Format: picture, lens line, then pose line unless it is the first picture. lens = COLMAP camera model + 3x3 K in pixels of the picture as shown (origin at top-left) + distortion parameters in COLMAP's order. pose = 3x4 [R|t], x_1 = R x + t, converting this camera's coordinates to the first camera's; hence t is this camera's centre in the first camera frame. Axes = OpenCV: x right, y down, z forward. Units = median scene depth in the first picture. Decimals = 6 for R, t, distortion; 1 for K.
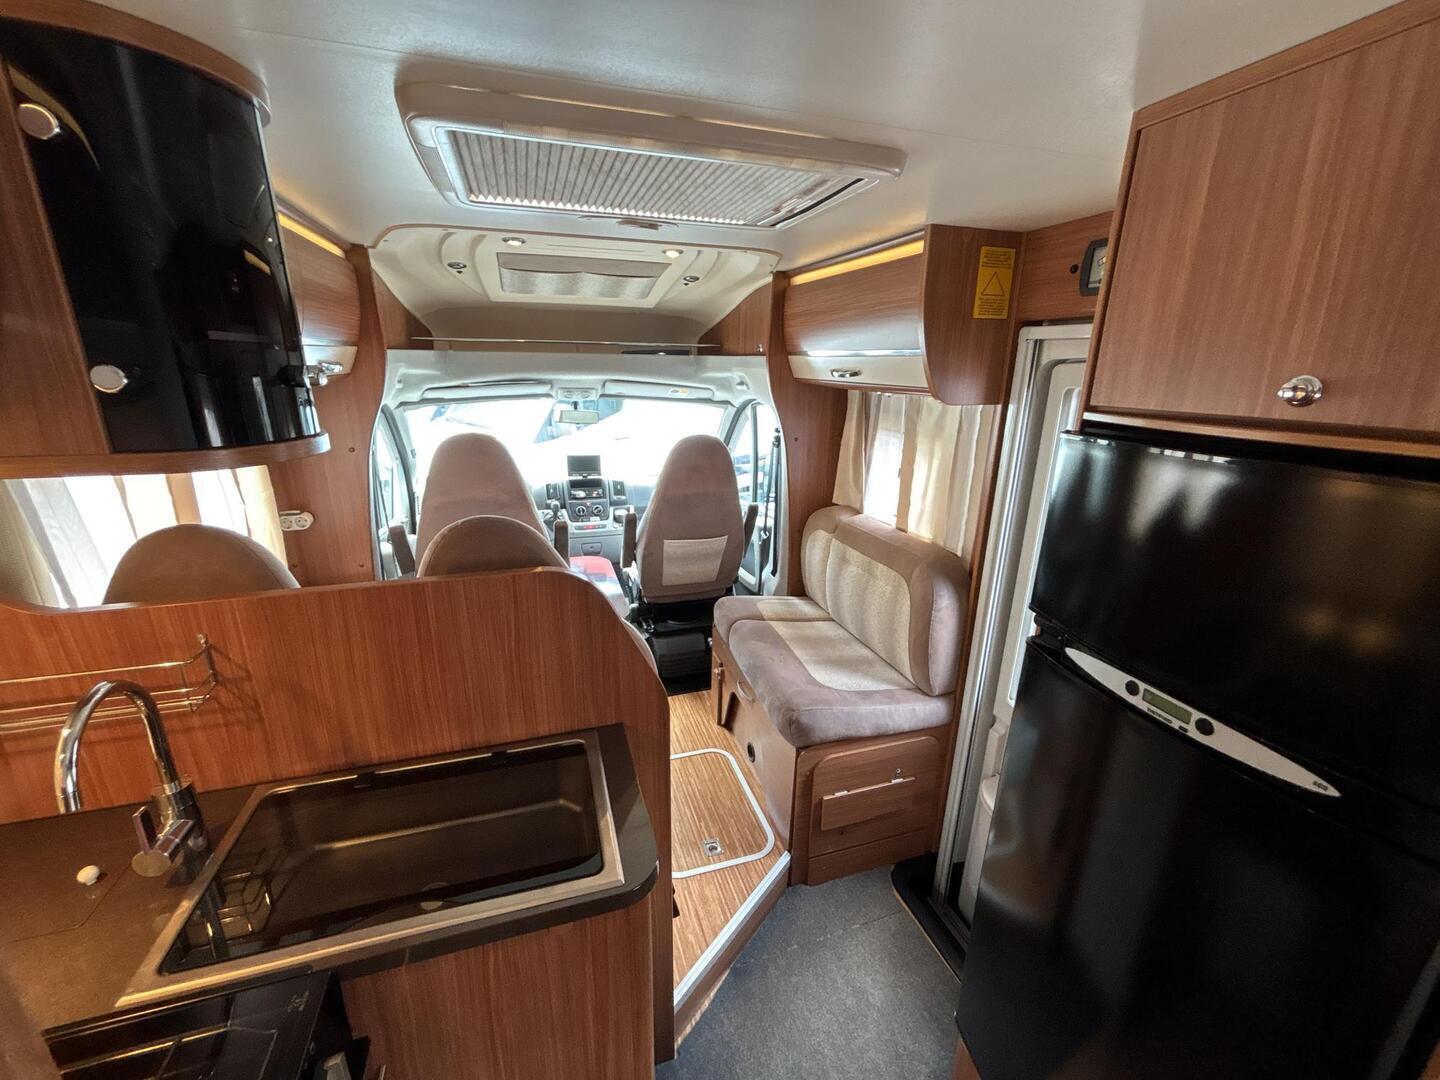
lens RADIAL K [[585.9, 0, 719.2], [0, 585.9, 539.1], [0, 0, 1]] dist [0.011820, -0.002166]
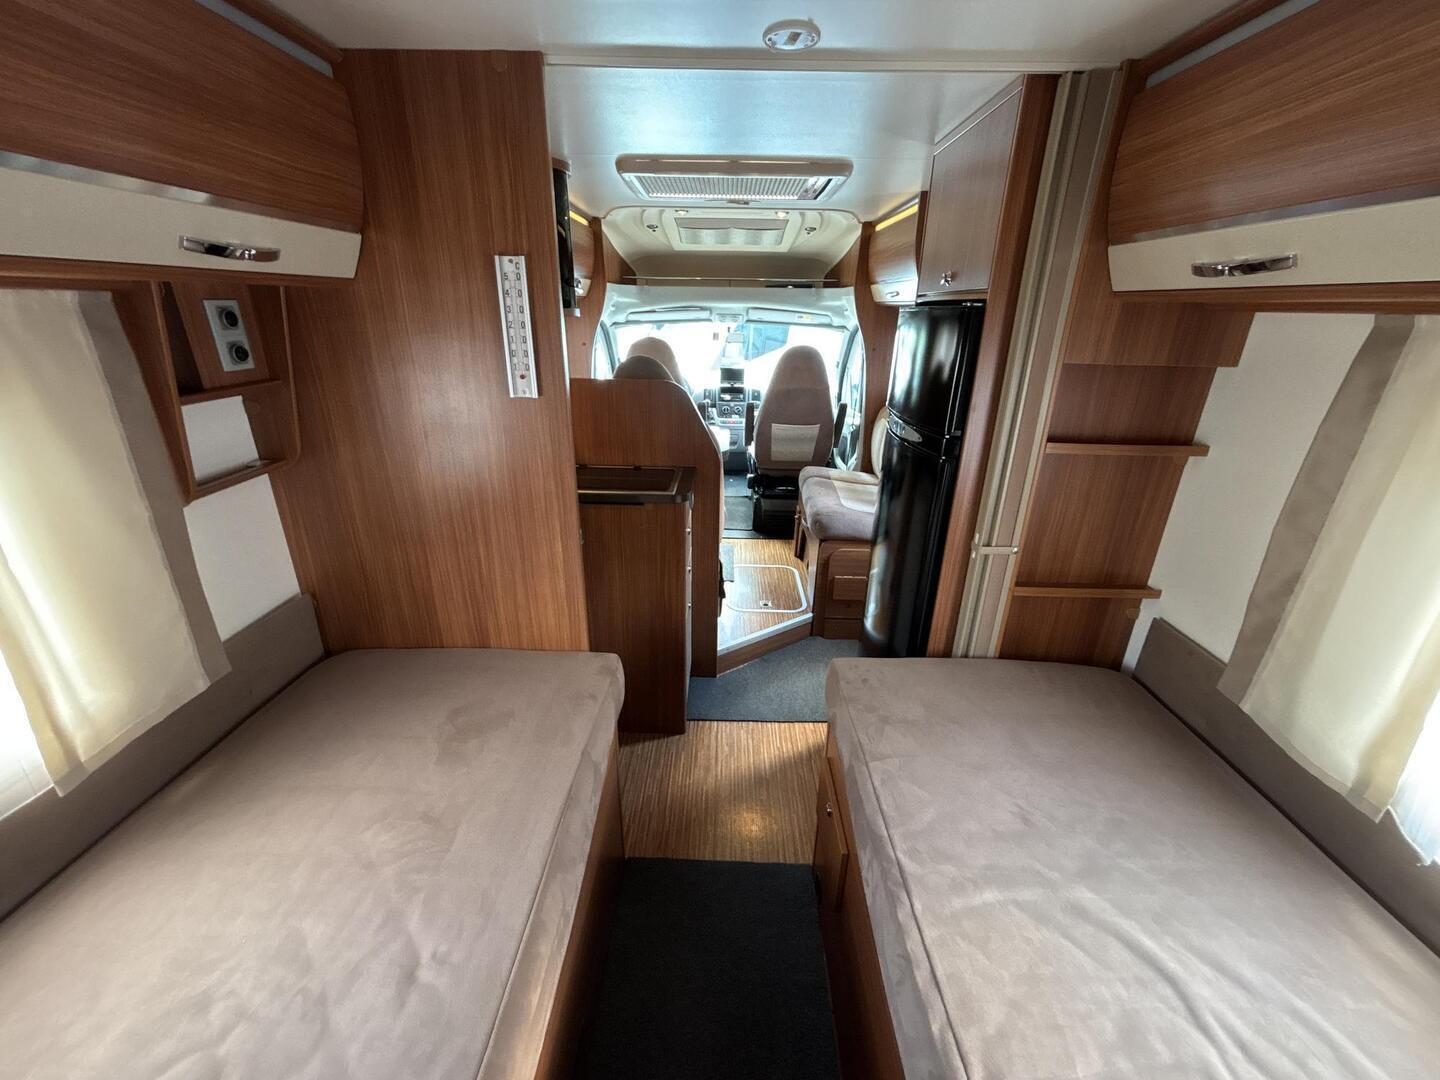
lens RADIAL K [[585.9, 0, 716.9], [0, 585.9, 539.1], [0, 0, 1]] dist [0.011820, -0.002166]
pose [[0.947344, 0.118751, -0.297384, 0.240409], [-0.095570, 0.991221, 0.091368, 0.167501], [0.305623, -0.058136, 0.950376, -0.407800]]
